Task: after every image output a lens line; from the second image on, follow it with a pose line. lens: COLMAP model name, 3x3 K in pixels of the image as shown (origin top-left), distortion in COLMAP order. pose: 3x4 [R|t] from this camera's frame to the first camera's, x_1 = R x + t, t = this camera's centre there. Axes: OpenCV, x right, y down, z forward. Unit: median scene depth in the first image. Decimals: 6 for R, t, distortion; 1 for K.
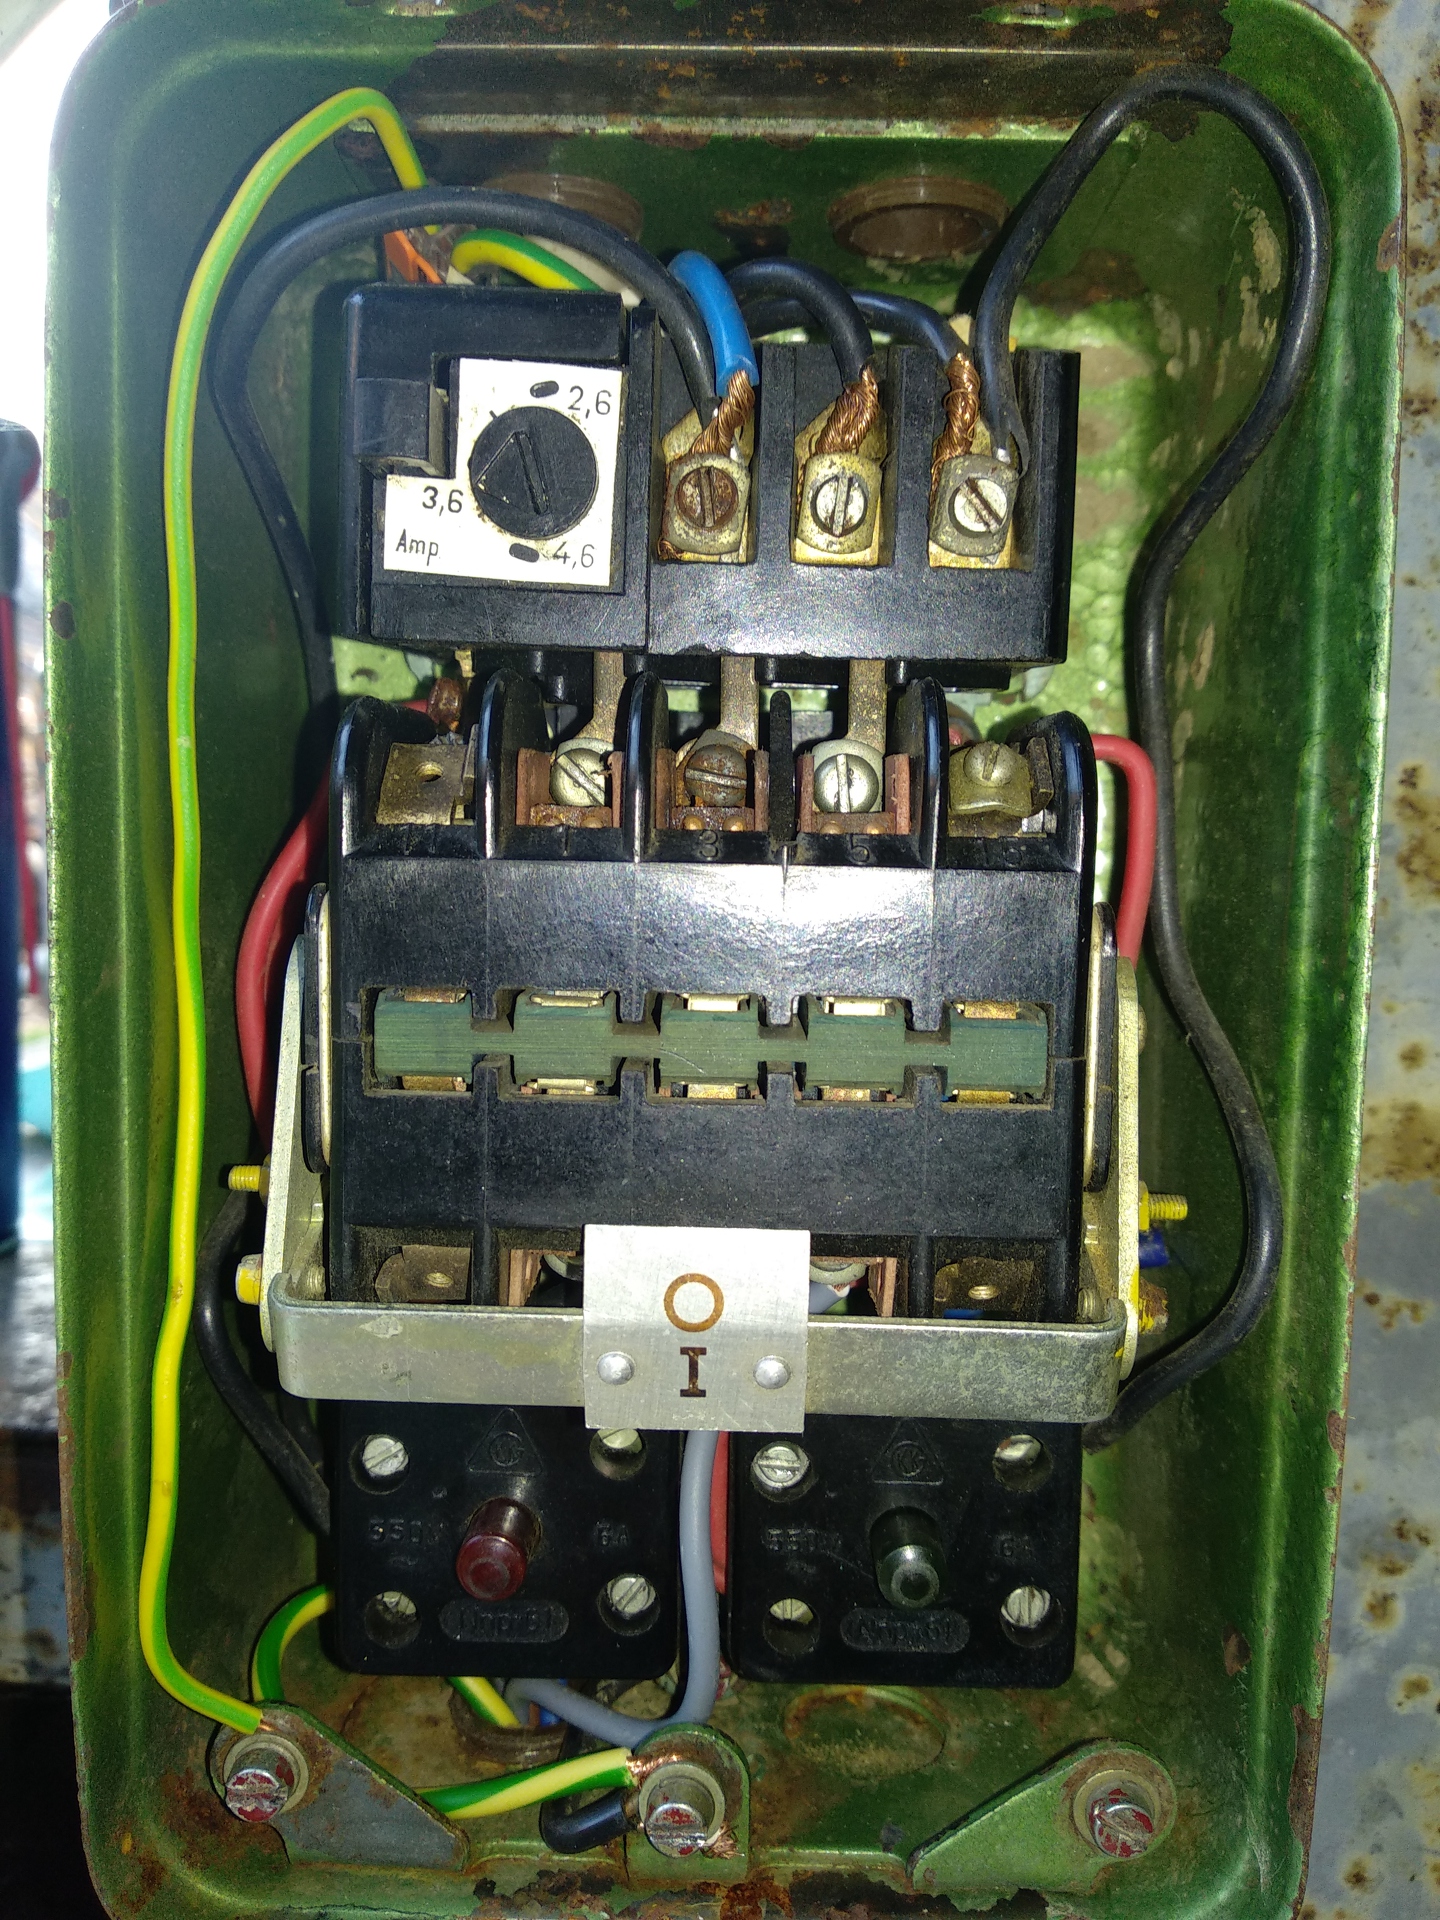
lens RADIAL K [[1465.0, 0, 722.8], [0, 1465.0, 959.2], [0, 0, 1]] dist [-0.009861, -0.012341]
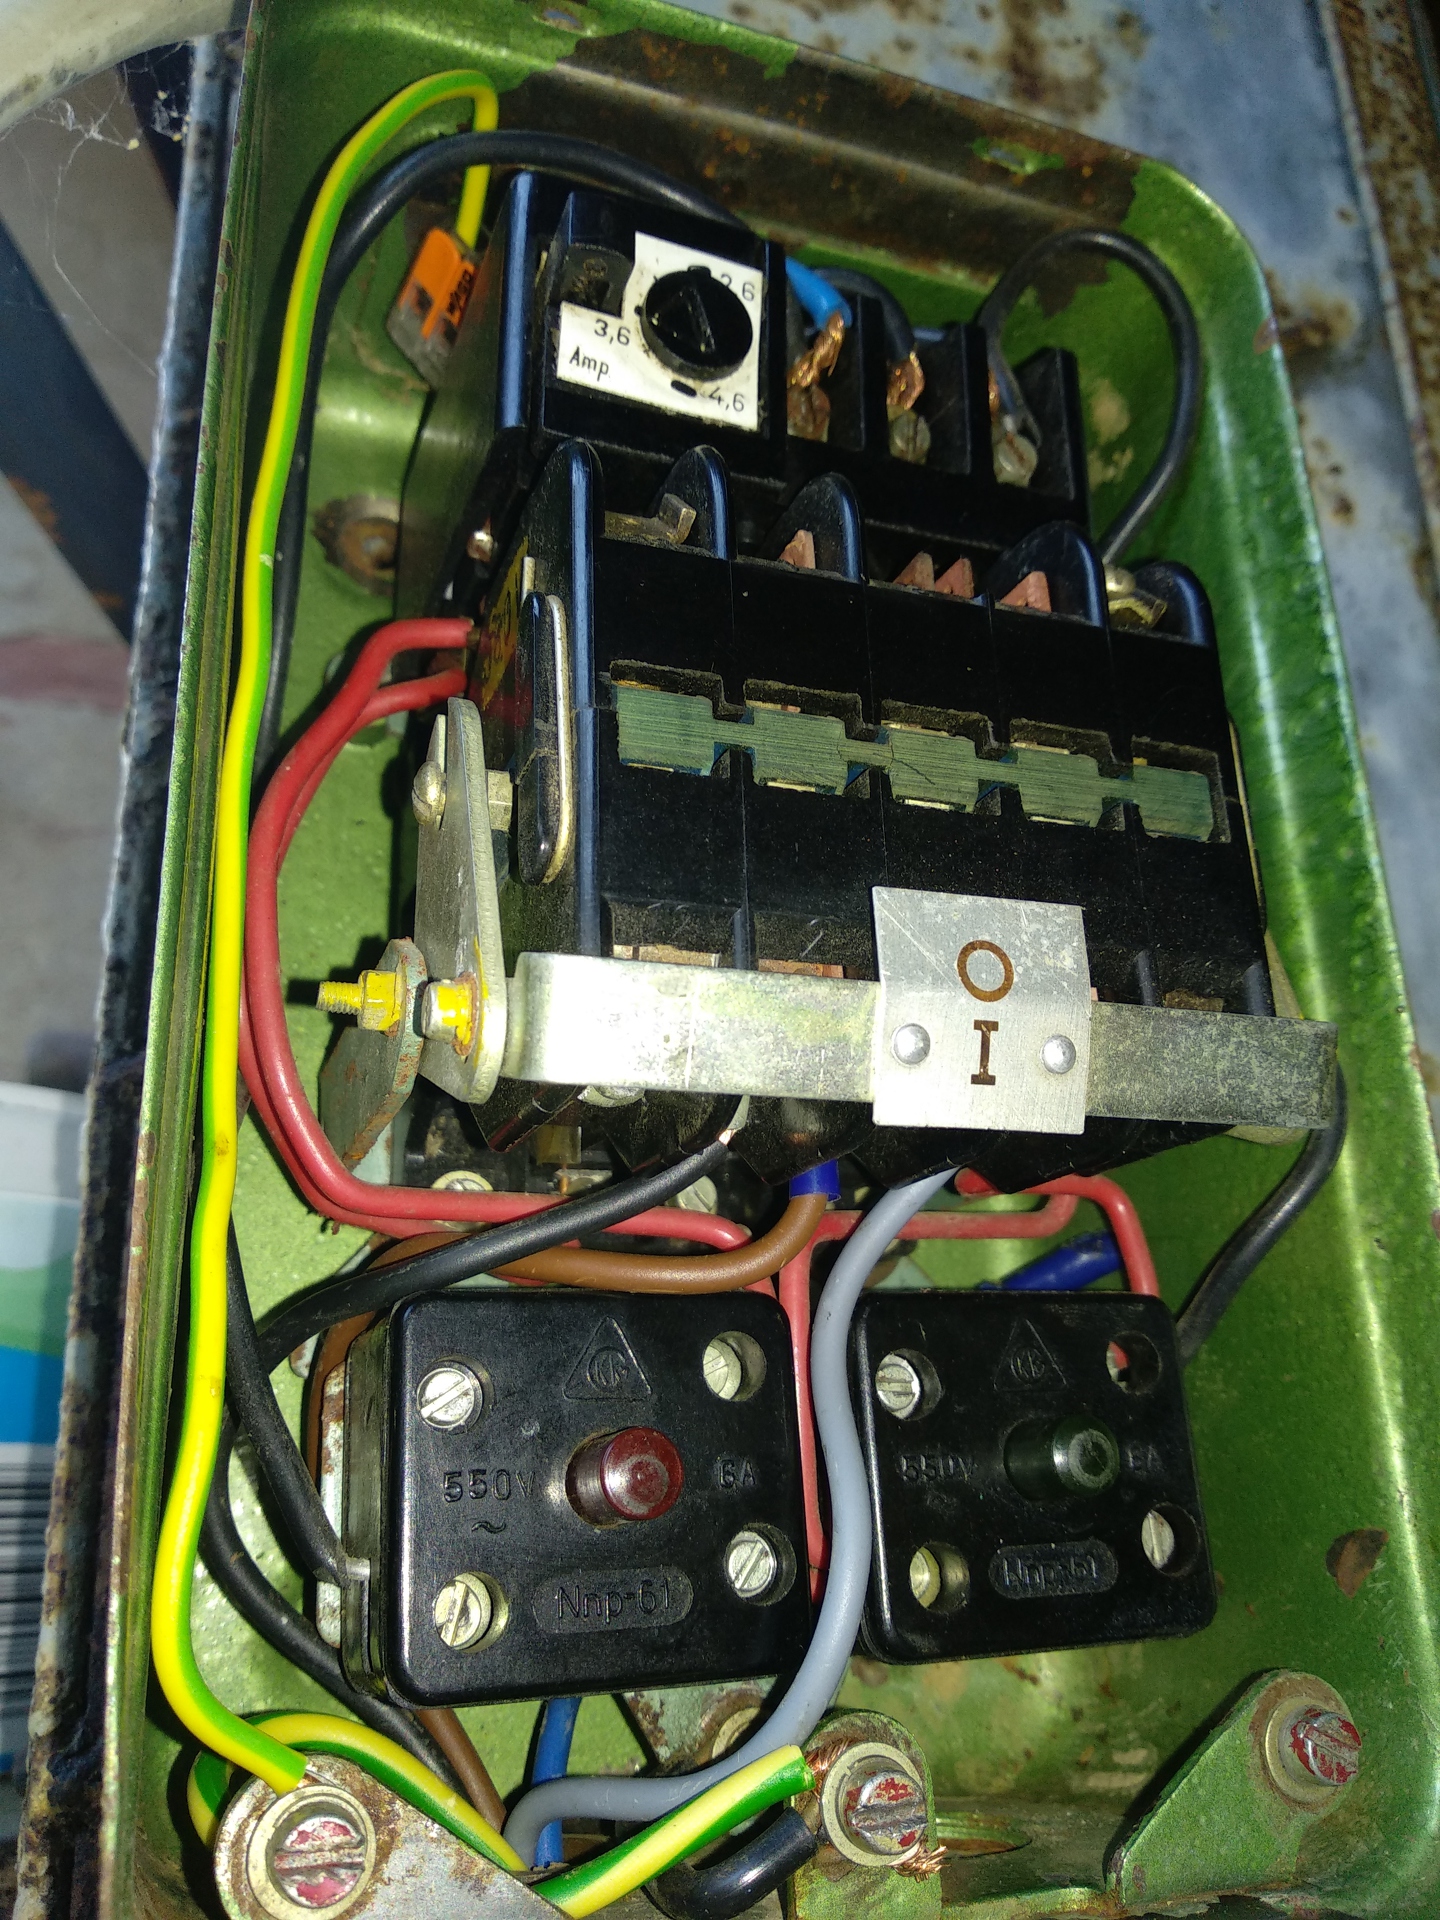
lens RADIAL K [[1465.0, 0, 718.4], [0, 1465.0, 958.9], [0, 0, 1]] dist [-0.009861, -0.012341]
pose [[0.935741, 0.054255, 0.348489, -0.467678], [0.082280, 0.927250, -0.365292, 0.511361], [-0.342955, 0.370493, 0.863202, 0.217357]]
